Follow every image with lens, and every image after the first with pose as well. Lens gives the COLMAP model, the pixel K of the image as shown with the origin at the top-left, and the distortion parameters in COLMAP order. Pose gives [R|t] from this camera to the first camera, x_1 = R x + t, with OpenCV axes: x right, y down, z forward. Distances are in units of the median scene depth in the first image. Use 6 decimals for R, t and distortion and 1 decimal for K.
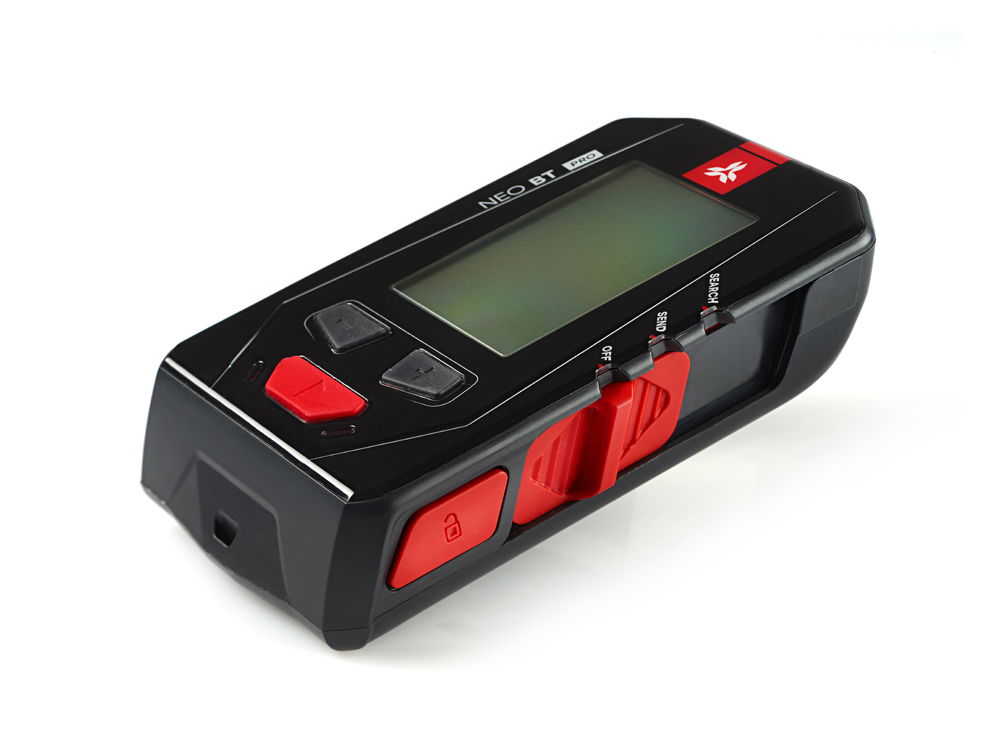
lens RADIAL K [[2959.7, 0, 500.0], [0, 2959.7, 375.5], [0, 0, 1]] dist [-0.102557, -0.247451]
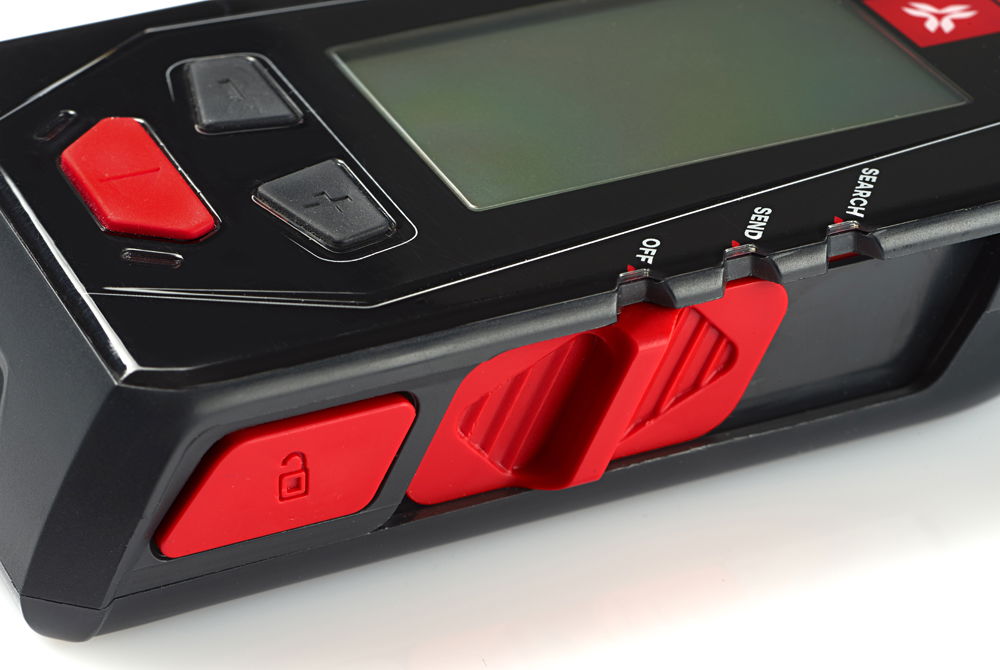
lens RADIAL K [[3475.6, 0, 500.0], [0, 3475.6, 335.0], [0, 0, 1]] dist [-0.028659, 4.556288]
pose [[0.964569, 0.262591, -0.025549, 0.029936], [-0.262332, 0.964889, 0.013085, 0.006735], [0.028088, -0.005919, 0.999588, 0.337300]]
